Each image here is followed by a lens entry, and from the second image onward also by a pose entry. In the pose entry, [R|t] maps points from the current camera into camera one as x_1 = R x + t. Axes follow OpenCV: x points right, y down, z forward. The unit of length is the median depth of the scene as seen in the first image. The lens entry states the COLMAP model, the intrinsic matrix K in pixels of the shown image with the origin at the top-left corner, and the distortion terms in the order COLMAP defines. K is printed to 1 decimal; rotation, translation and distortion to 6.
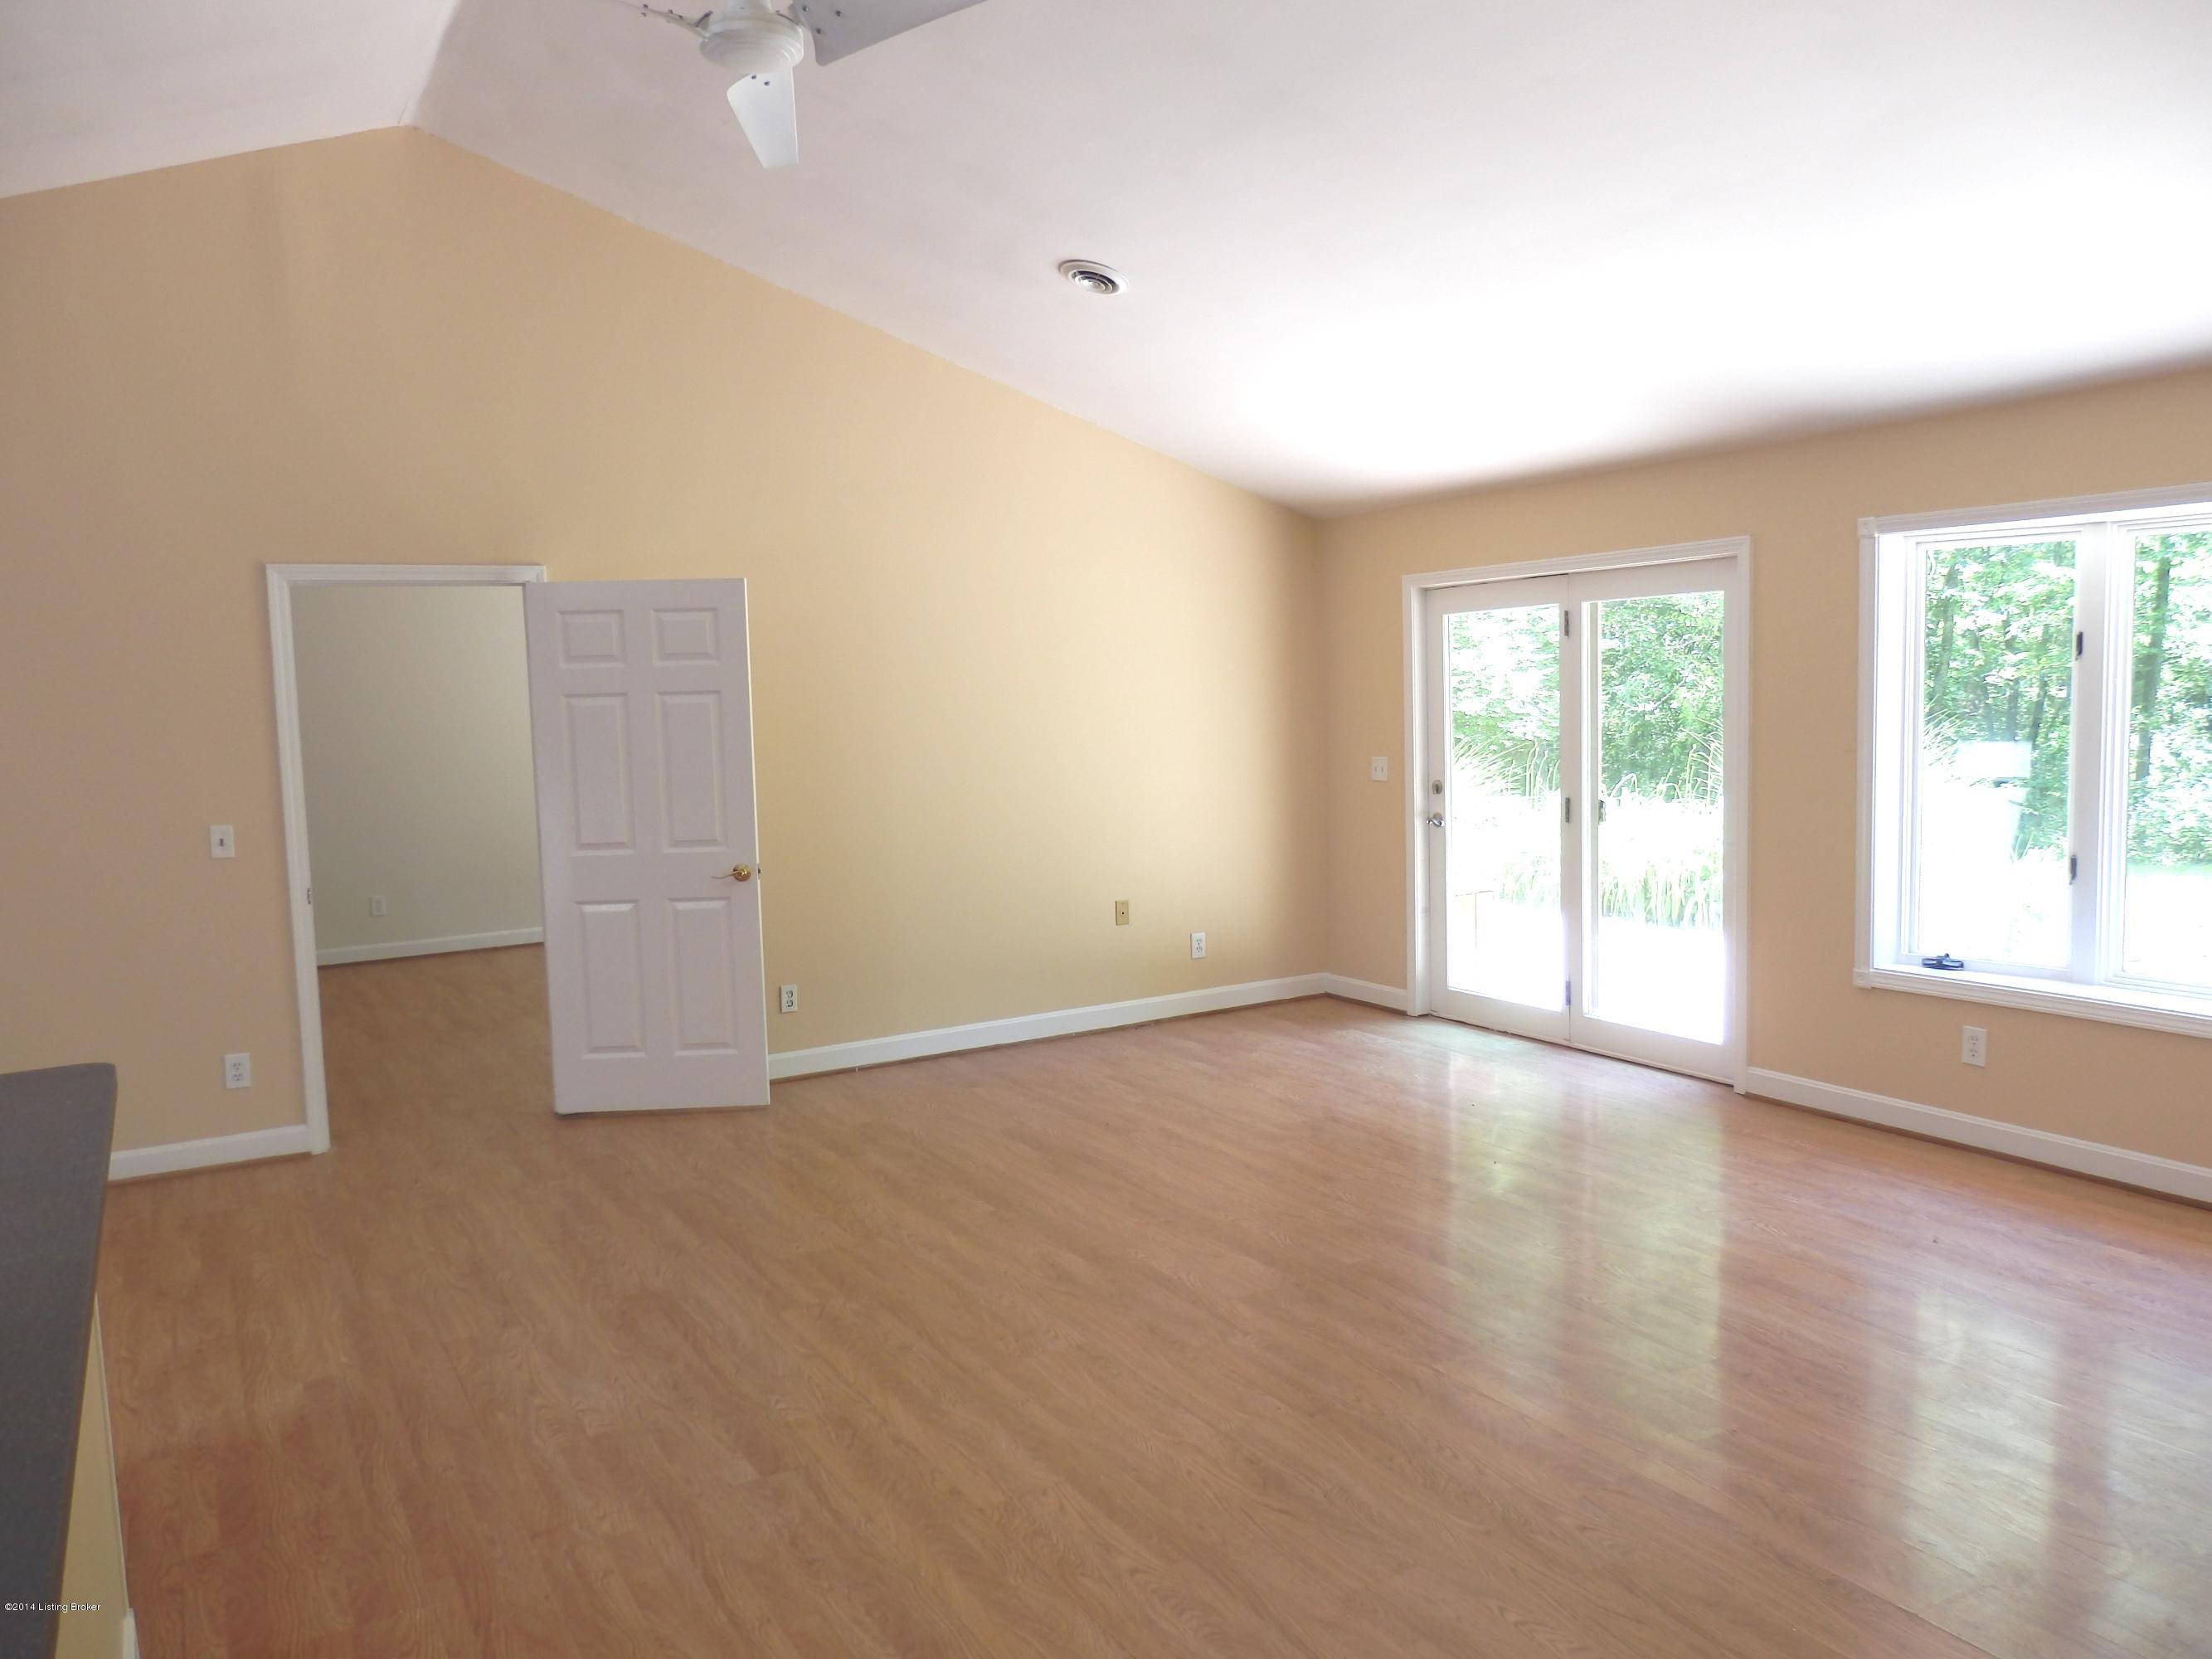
lens RADIAL K [[1632.9, 0, 1095.9], [0, 1632.9, 840.5], [0, 0, 1]] dist [-0.001146, 0.007514]
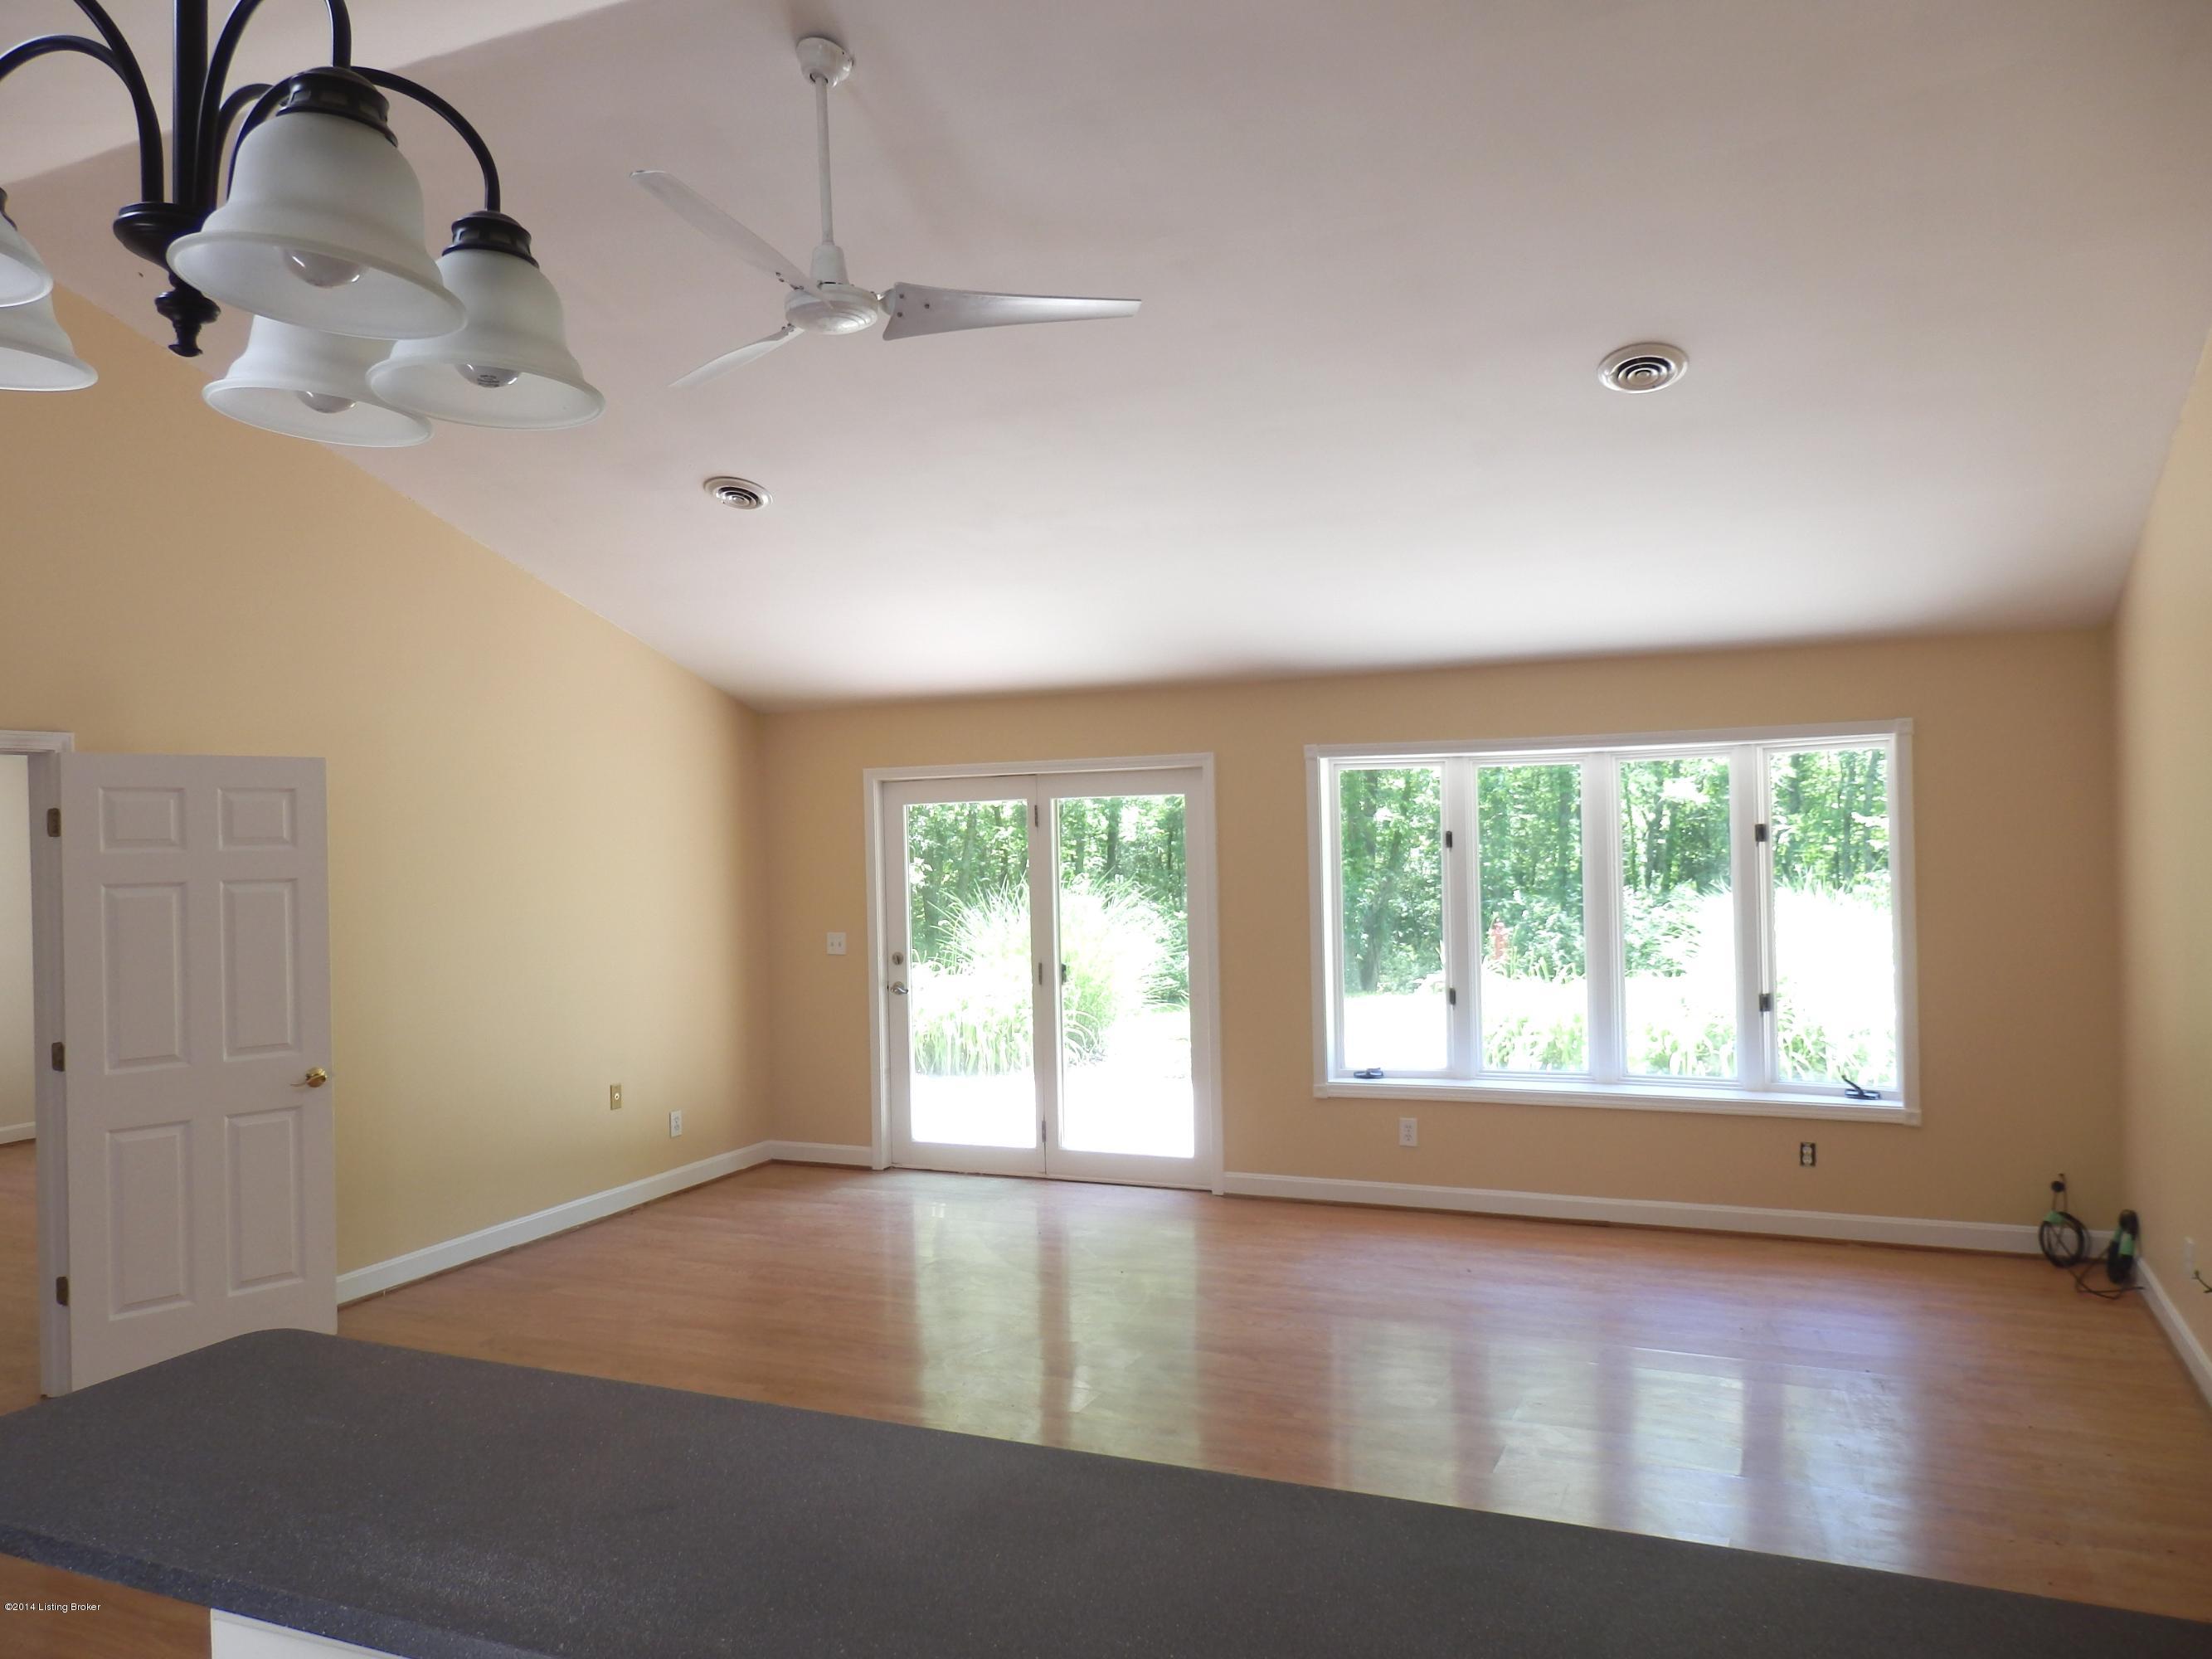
lens RADIAL K [[1632.9, 0, 1099.3], [0, 1632.9, 831.3], [0, 0, 1]] dist [-0.001146, 0.007514]
pose [[0.819525, 0.009272, 0.572968, -0.406343], [0.054507, 0.994074, -0.094049, -0.008654], [-0.570445, 0.108306, 0.814163, 0.009759]]
